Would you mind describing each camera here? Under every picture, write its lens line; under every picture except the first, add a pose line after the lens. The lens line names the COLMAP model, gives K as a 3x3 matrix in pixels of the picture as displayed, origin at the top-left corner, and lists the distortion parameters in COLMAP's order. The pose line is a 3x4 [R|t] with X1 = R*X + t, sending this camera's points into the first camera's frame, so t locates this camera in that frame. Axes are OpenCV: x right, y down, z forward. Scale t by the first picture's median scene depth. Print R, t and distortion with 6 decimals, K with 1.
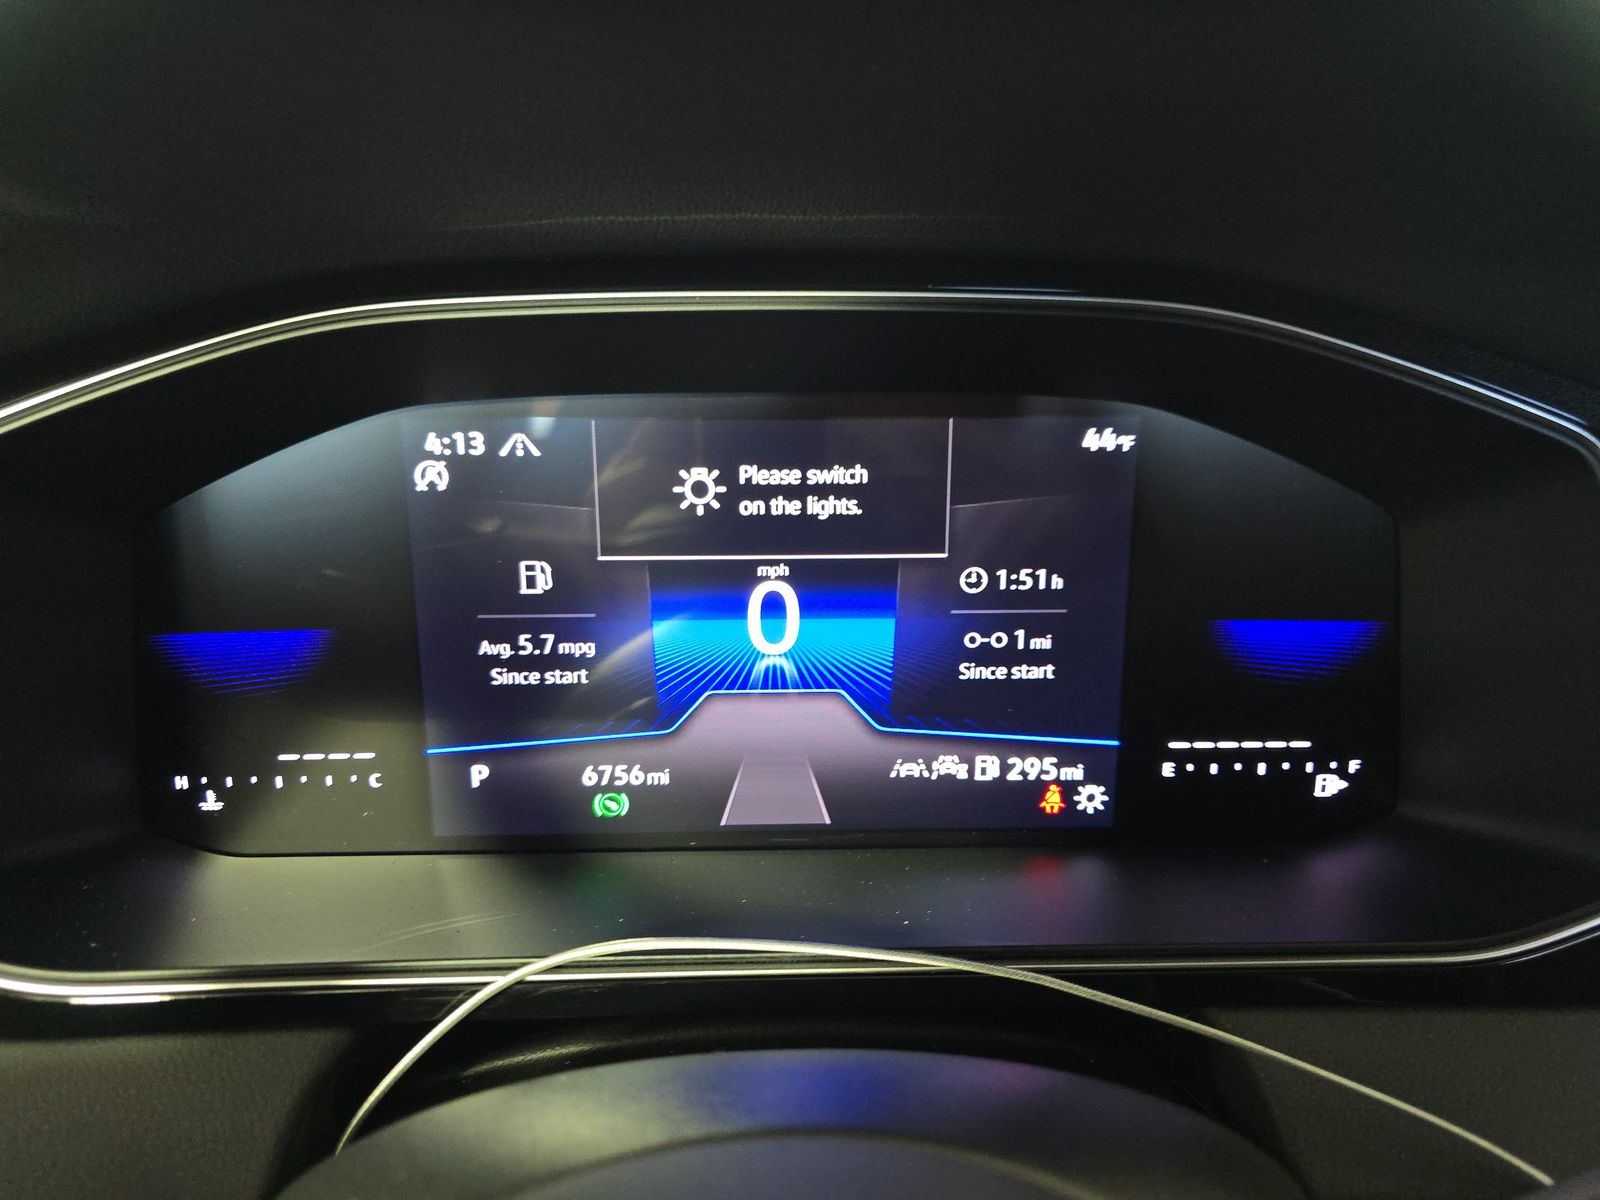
lens RADIAL K [[1057.2, 0, 800.0], [0, 1057.2, 600.0], [0, 0, 1]] dist [0.085709, -0.101557]
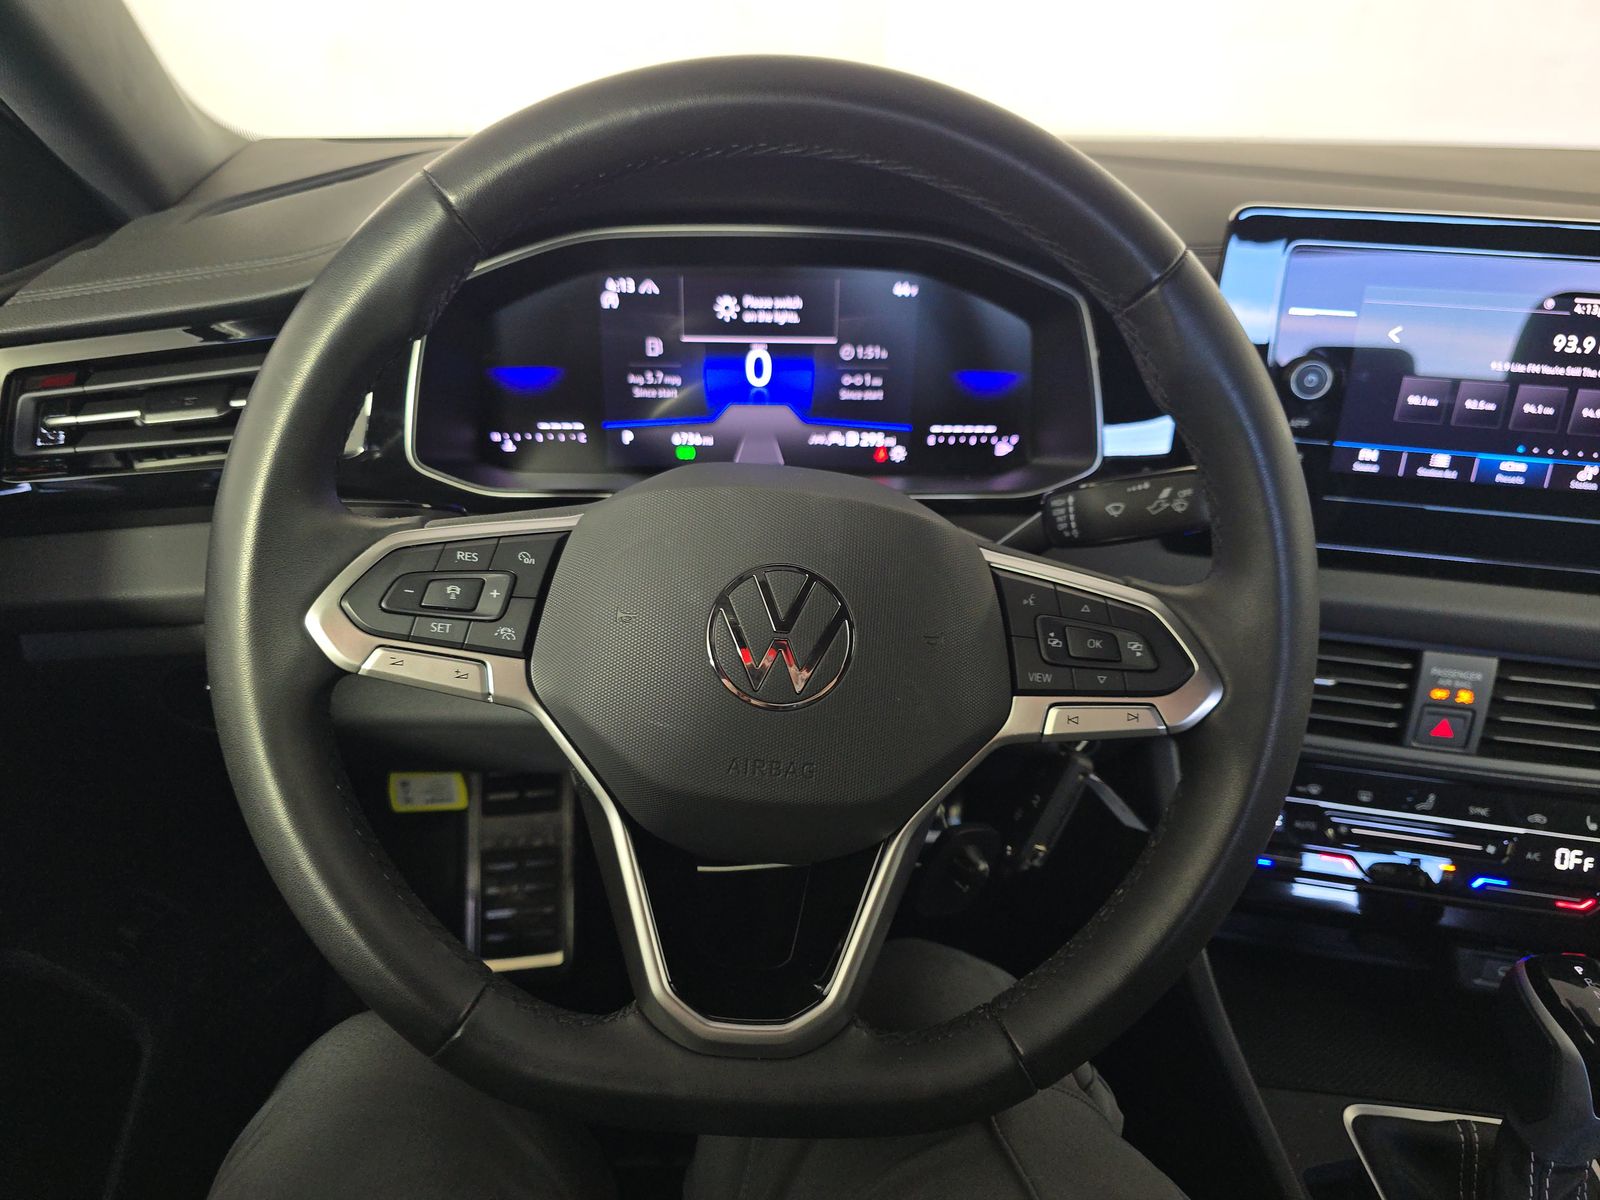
lens RADIAL K [[1057.2, 0, 800.0], [0, 1057.2, 600.0], [0, 0, 1]] dist [0.085709, -0.101557]
pose [[0.997434, 0.003066, 0.071524, -0.097039], [-0.019245, 0.973789, 0.226637, -0.016647], [-0.068955, -0.227432, 0.971350, -1.299493]]
